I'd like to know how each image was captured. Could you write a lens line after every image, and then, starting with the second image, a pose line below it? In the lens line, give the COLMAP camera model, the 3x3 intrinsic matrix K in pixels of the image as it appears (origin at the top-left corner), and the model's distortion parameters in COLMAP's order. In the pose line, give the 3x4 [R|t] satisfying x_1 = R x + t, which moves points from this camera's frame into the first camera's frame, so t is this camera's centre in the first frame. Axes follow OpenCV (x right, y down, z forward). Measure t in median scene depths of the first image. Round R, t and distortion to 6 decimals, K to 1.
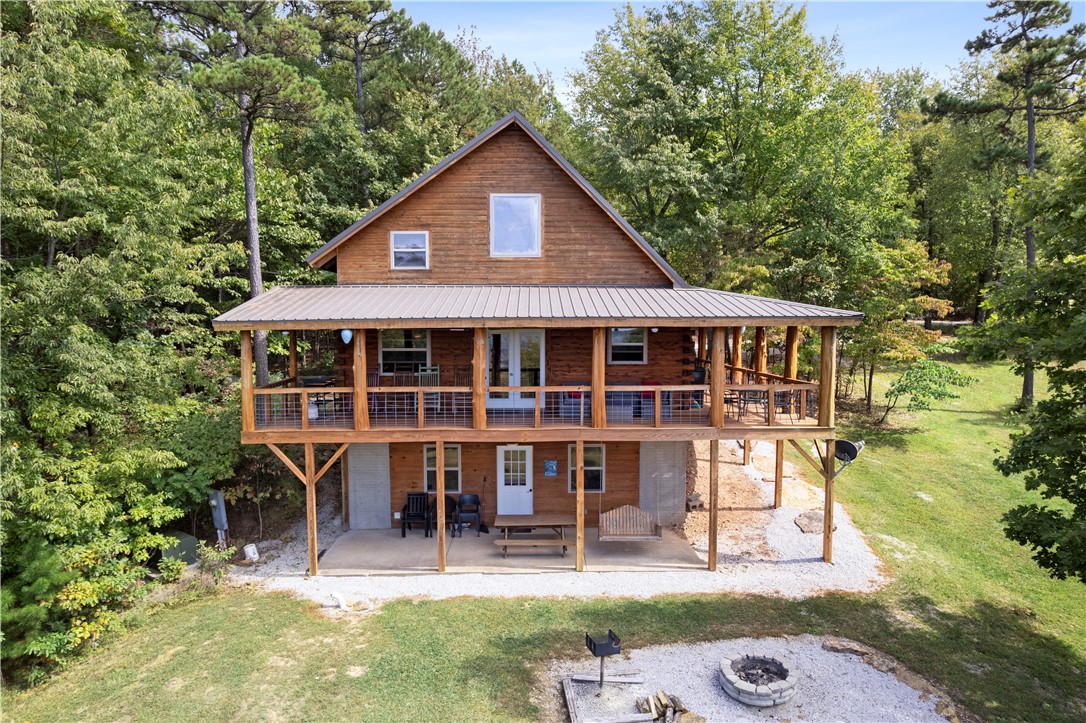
lens RADIAL K [[680.5, 0, 529.5], [0, 680.5, 362.8], [0, 0, 1]] dist [-0.005882, 0.001434]
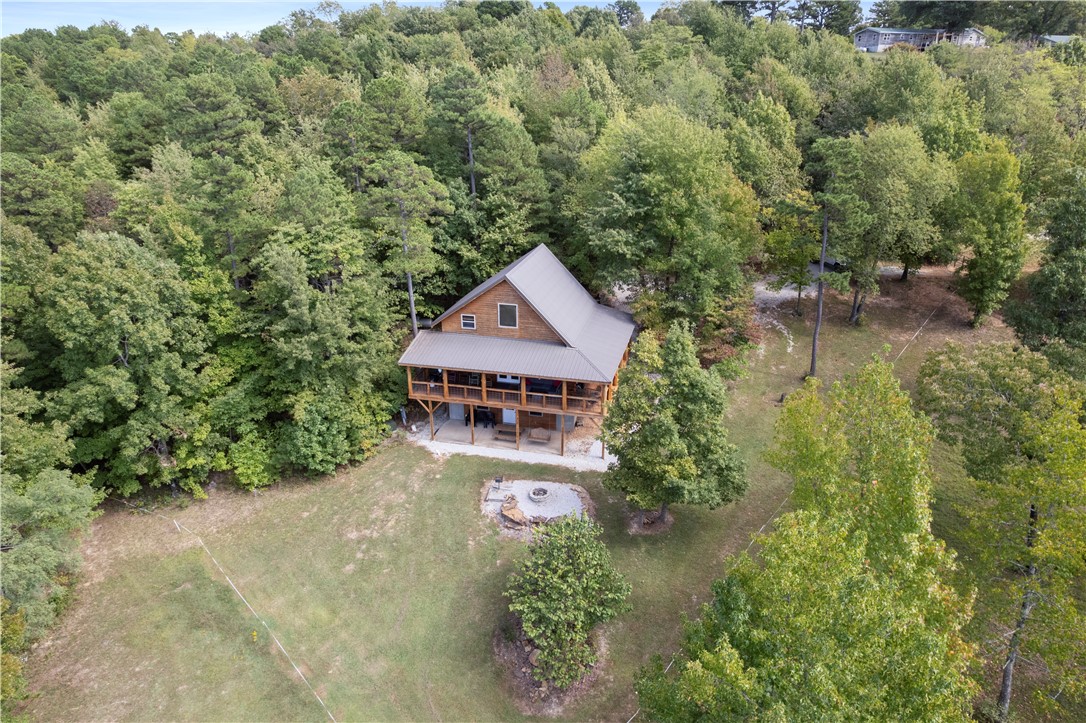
lens RADIAL K [[690.3, 0, 543.0], [0, 690.3, 361.5], [0, 0, 1]] dist [0.004726, 0.001621]
pose [[0.969211, 0.099483, -0.225239, 0.847755], [-0.021474, 0.945414, 0.325164, -1.070104], [0.245292, -0.310316, 0.918442, -1.653259]]
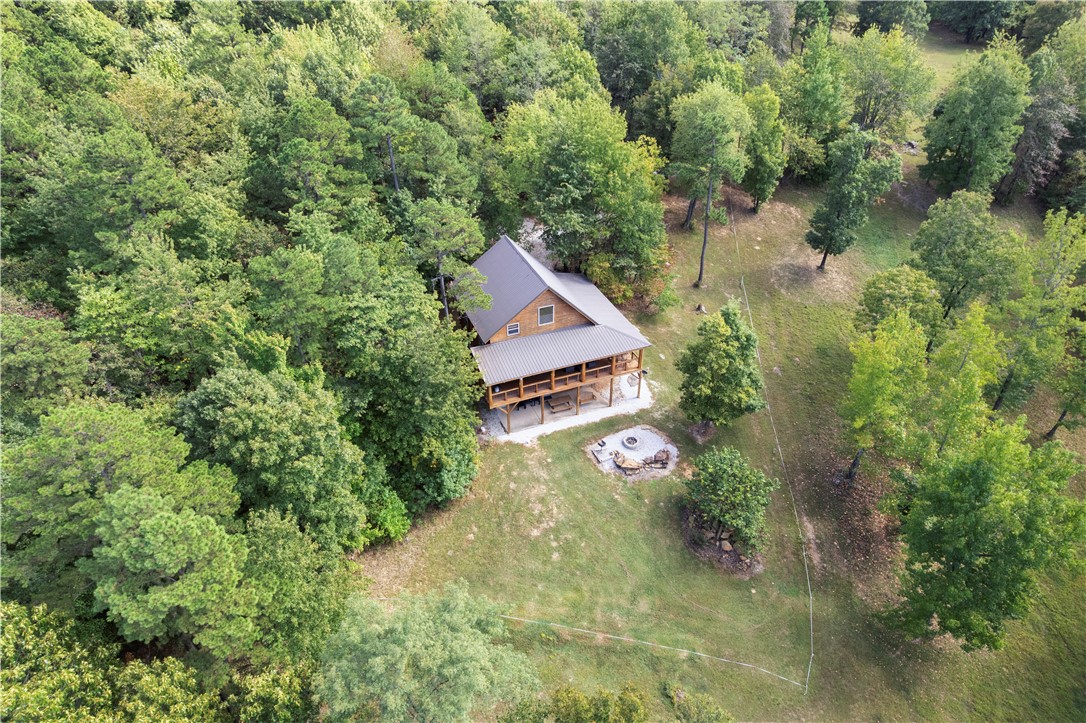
lens RADIAL K [[680.5, 0, 529.5], [0, 680.5, 362.8], [0, 0, 1]] dist [-0.005882, 0.001434]
pose [[0.933173, -0.207769, 0.293292, -1.239579], [0.028623, 0.856363, 0.515581, -1.912752], [-0.358286, -0.472731, 0.805082, -1.790523]]
